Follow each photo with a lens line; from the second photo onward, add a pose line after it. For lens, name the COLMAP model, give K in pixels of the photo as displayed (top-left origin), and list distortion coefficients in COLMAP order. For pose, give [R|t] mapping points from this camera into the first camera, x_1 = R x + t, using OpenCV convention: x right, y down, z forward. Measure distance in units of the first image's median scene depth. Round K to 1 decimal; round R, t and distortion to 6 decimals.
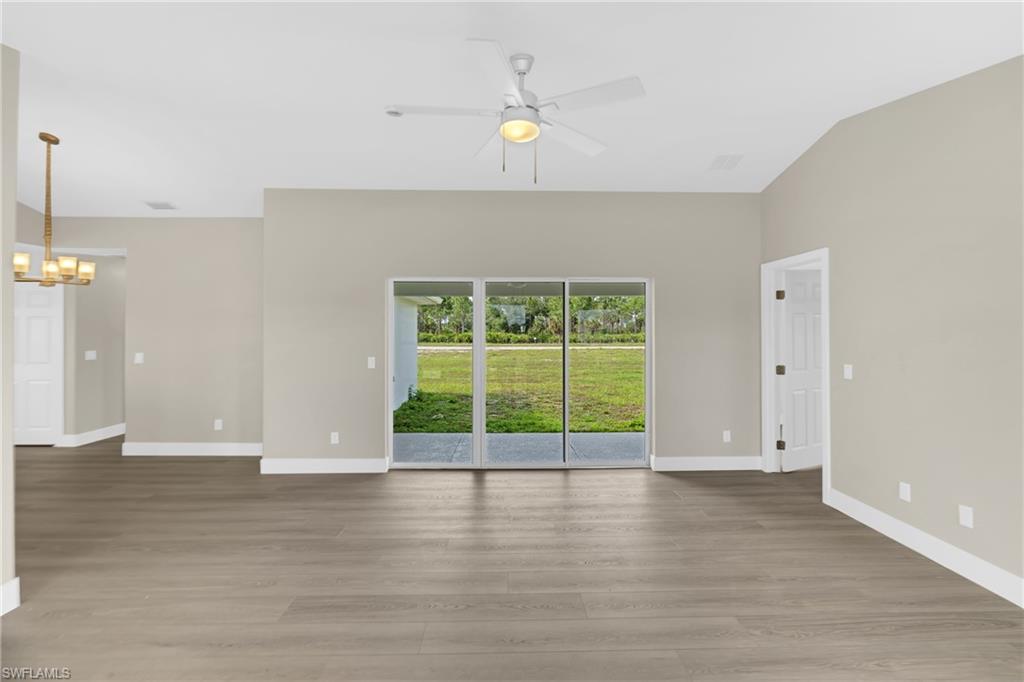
lens RADIAL K [[456.7, 0, 515.0], [0, 456.7, 332.4], [0, 0, 1]] dist [-0.014927, 0.002475]
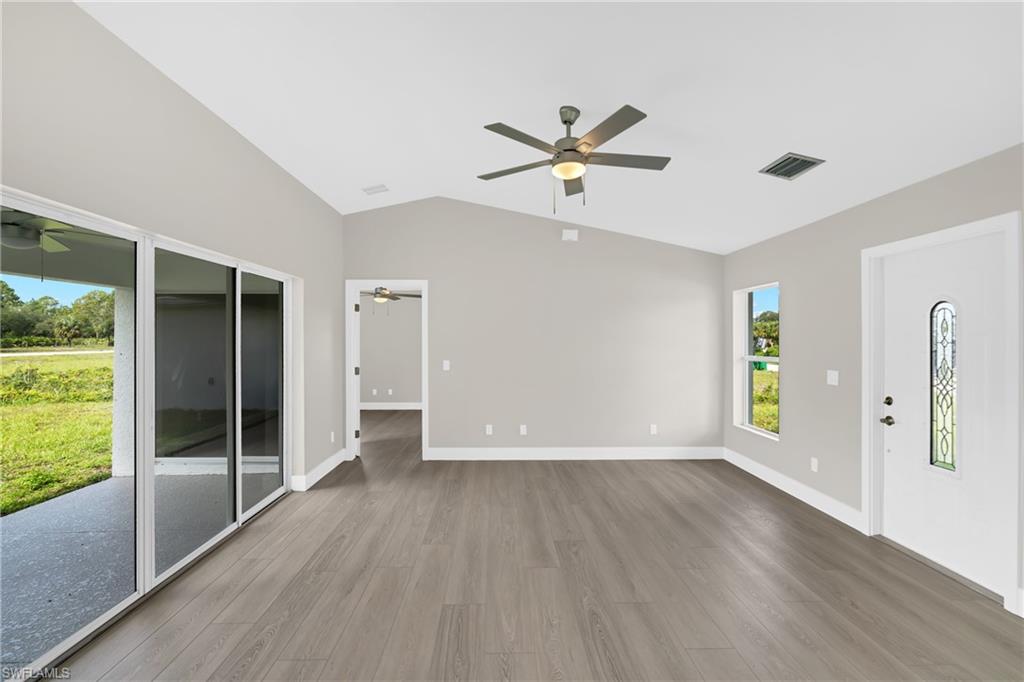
lens RADIAL K [[470.9, 0, 505.0], [0, 470.9, 341.5], [0, 0, 1]] dist [-0.013653, 0.005150]
pose [[0.009901, -0.005077, 0.999938, -0.635915], [-0.003761, 0.999980, 0.005115, -0.001366], [-0.999944, -0.003811, 0.009881, 0.598745]]
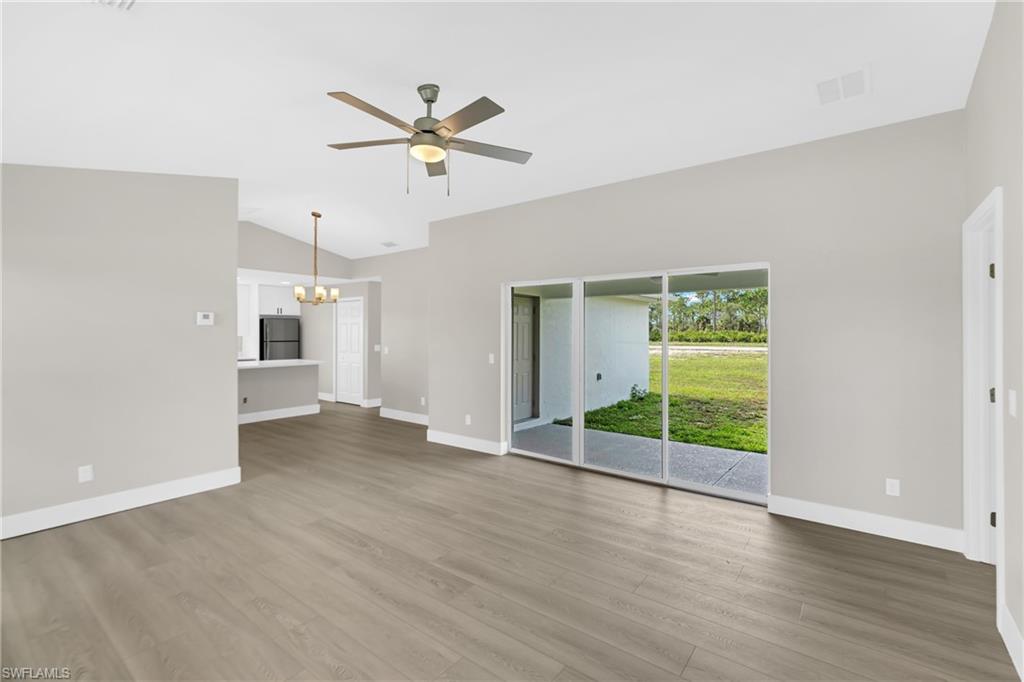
lens RADIAL K [[456.7, 0, 512.7], [0, 456.7, 333.0], [0, 0, 1]] dist [-0.014927, 0.002475]
pose [[0.774823, -0.000121, -0.632179, 0.461264], [0.002144, 0.999995, 0.002437, -0.001407], [0.632175, -0.003244, 0.774819, 0.133574]]
